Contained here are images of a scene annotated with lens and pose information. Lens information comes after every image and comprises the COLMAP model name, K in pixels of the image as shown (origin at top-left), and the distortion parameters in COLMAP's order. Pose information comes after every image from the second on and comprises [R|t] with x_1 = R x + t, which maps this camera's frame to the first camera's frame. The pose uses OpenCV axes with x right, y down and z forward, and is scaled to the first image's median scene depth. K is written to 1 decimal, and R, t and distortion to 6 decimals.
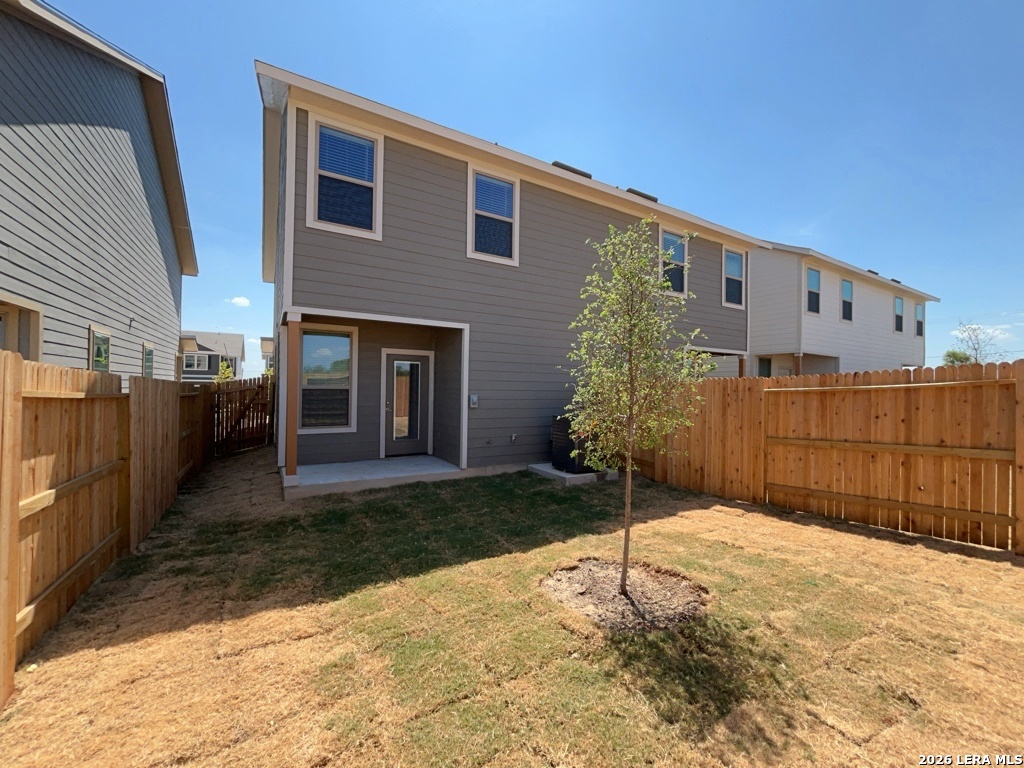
lens RADIAL K [[413.0, 0, 512.0], [0, 413.0, 384.0], [0, 0, 1]] dist [0.105297, 0.000032]
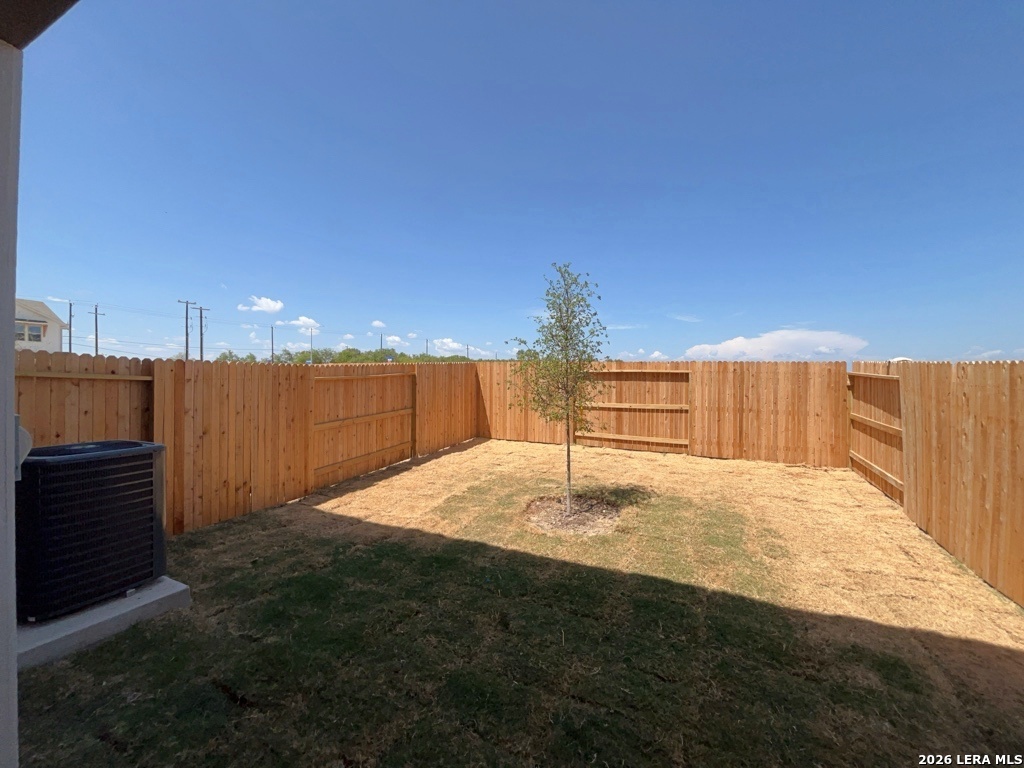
lens RADIAL K [[414.4, 0, 512.0], [0, 414.4, 384.0], [0, 0, 1]] dist [-0.000945, 0.000163]
pose [[-0.564306, -0.000190, 0.825566, -0.427635], [-0.006779, 0.999967, -0.004403, 0.026285], [-0.825538, -0.008081, -0.564289, 1.056975]]
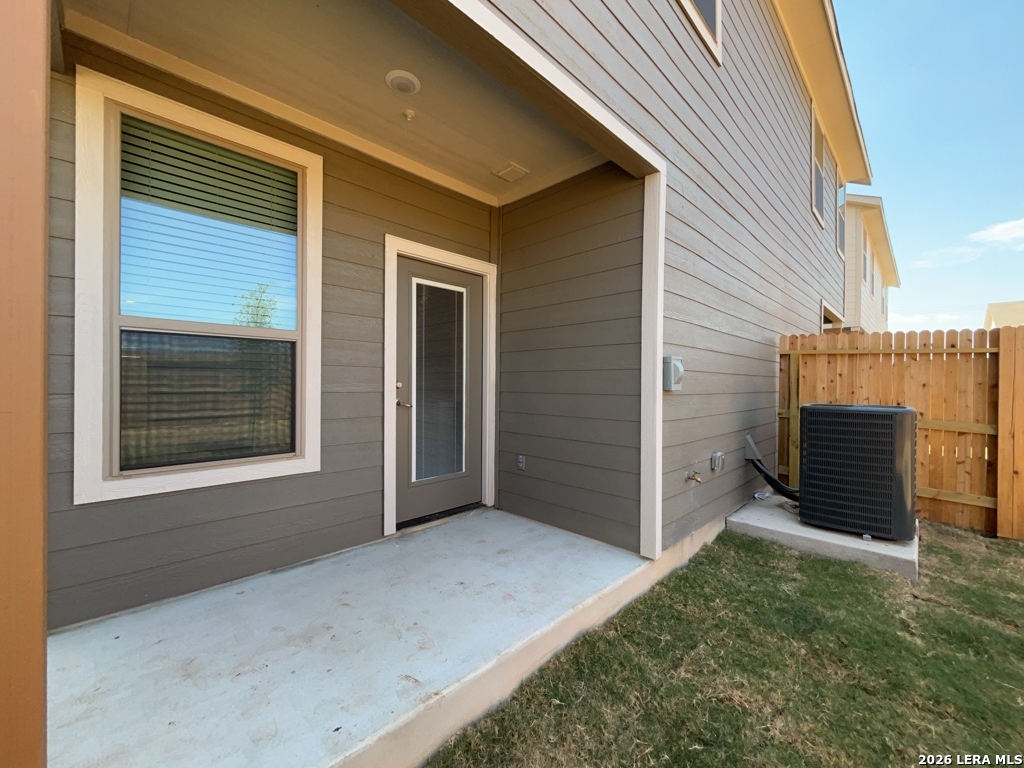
lens RADIAL K [[414.4, 0, 512.0], [0, 414.4, 384.0], [0, 0, 1]] dist [-0.000945, 0.000163]
pose [[0.965255, -0.013846, 0.260942, -0.381057], [0.008315, 0.999717, 0.022288, 0.046544], [-0.261176, -0.019344, 0.965097, 0.784531]]
